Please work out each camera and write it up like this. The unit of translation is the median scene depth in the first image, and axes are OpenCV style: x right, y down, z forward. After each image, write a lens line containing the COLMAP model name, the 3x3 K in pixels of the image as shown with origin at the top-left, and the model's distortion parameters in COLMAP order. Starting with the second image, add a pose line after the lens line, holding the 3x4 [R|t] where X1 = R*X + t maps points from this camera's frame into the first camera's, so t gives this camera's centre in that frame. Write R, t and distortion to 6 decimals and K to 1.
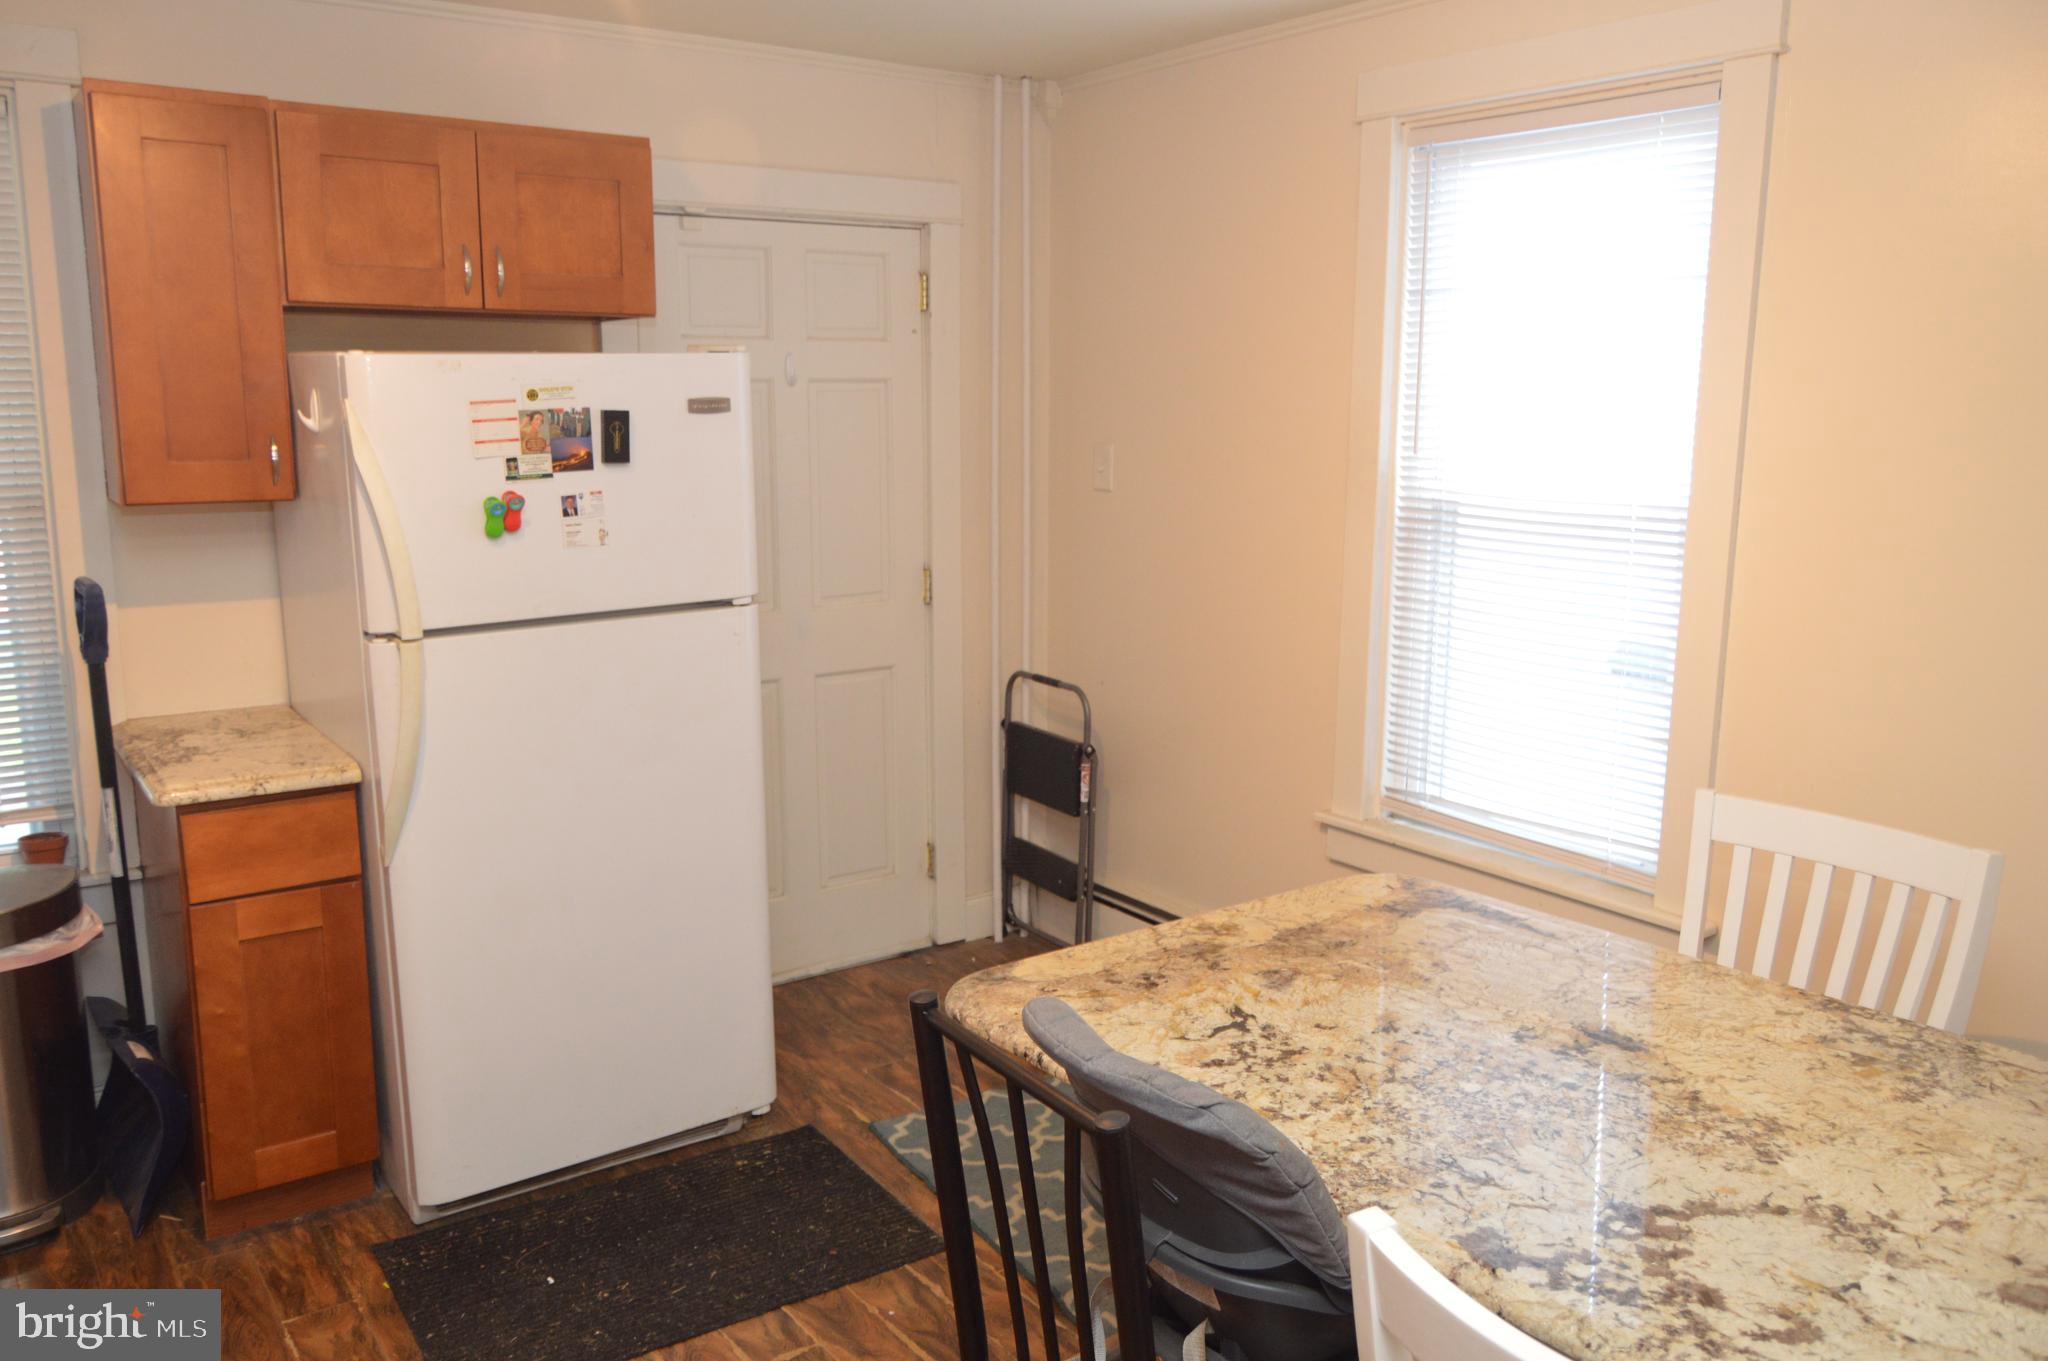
lens RADIAL K [[1613.0, 0, 1037.3], [0, 1613.0, 679.1], [0, 0, 1]] dist [-0.018511, 0.013924]
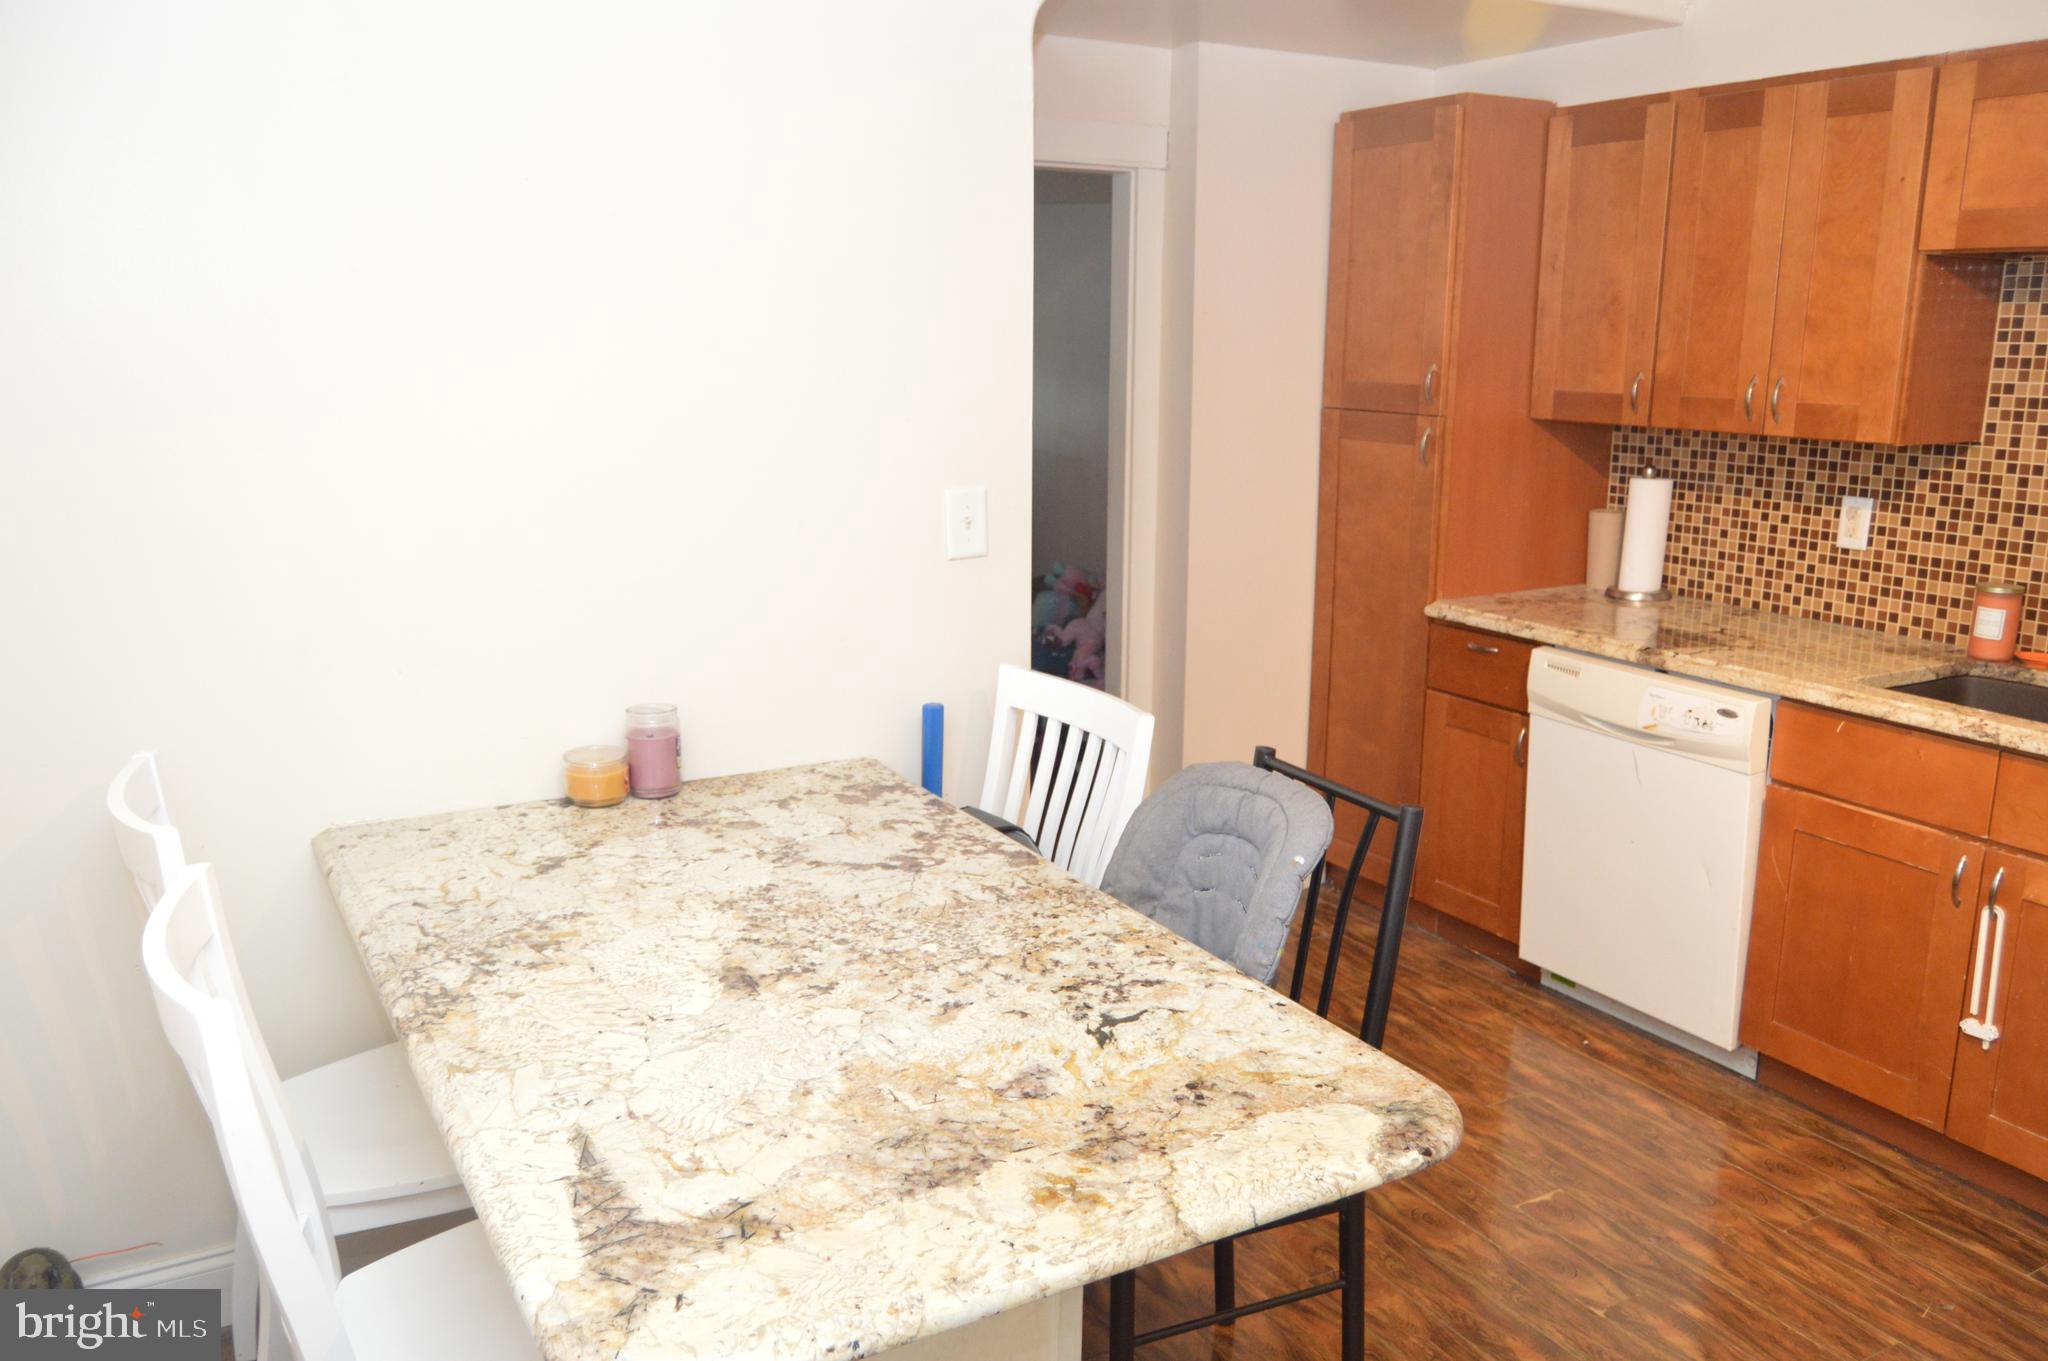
lens RADIAL K [[1613.0, 0, 1024.5], [0, 1613.0, 682.0], [0, 0, 1]] dist [-0.018511, 0.013924]
pose [[-0.993320, -0.034507, 0.110115, 0.075608], [0.010773, 0.922346, 0.386214, -0.302814], [-0.114891, 0.384821, -0.915813, 1.692273]]
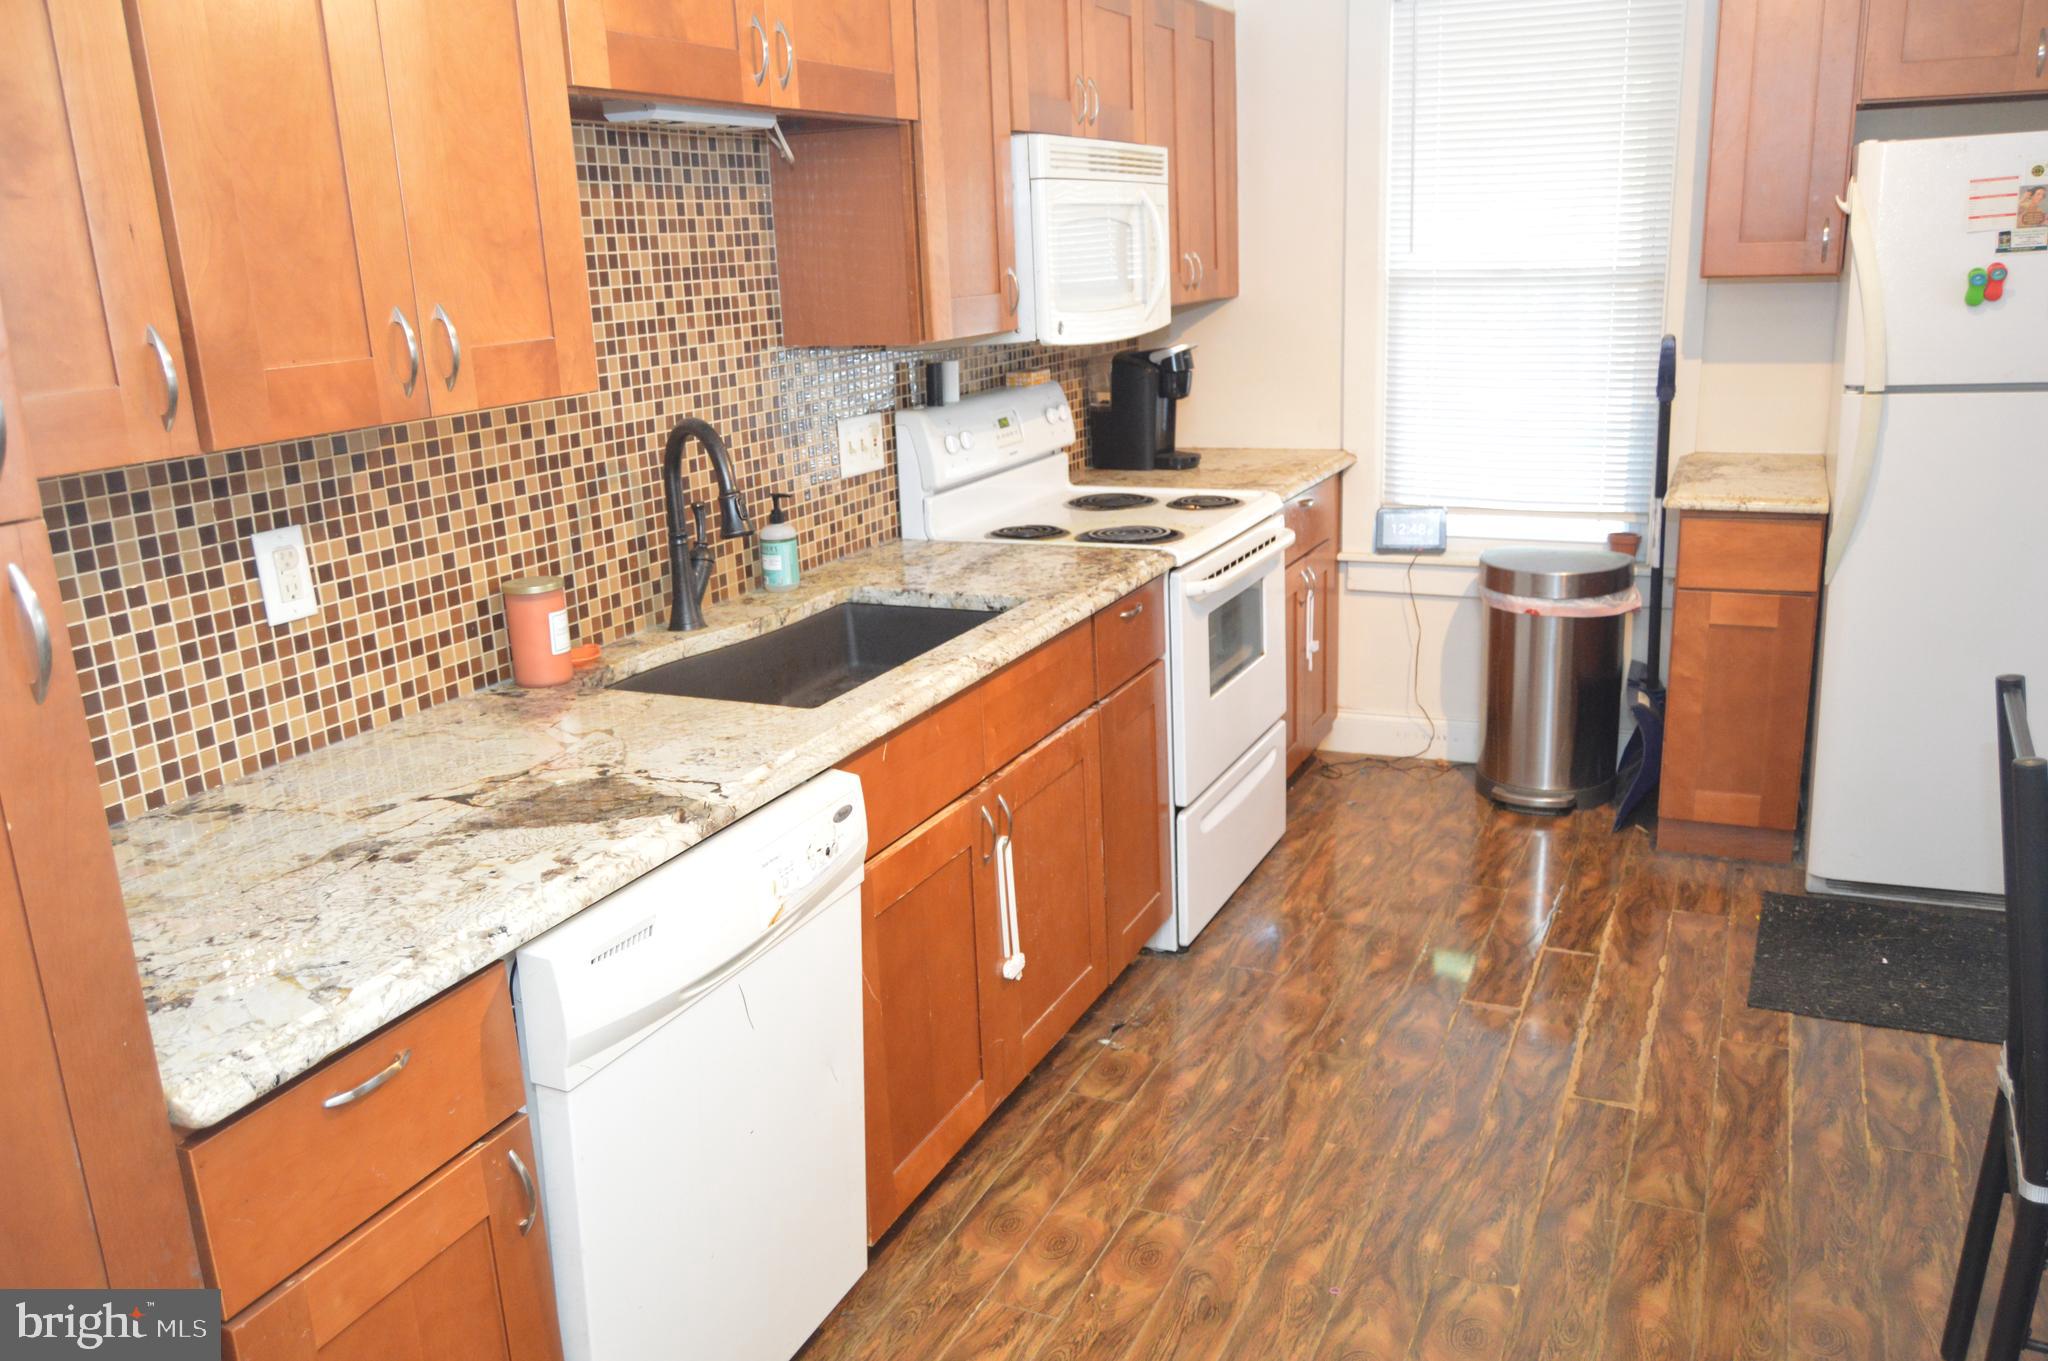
lens RADIAL K [[1613.0, 0, 1031.1], [0, 1613.0, 680.5], [0, 0, 1]] dist [-0.018511, 0.013924]
pose [[0.495765, 0.206856, -0.843461, 0.439016], [-0.110682, 0.978349, 0.174881, 0.057919], [0.861375, 0.006656, 0.507926, -0.156968]]
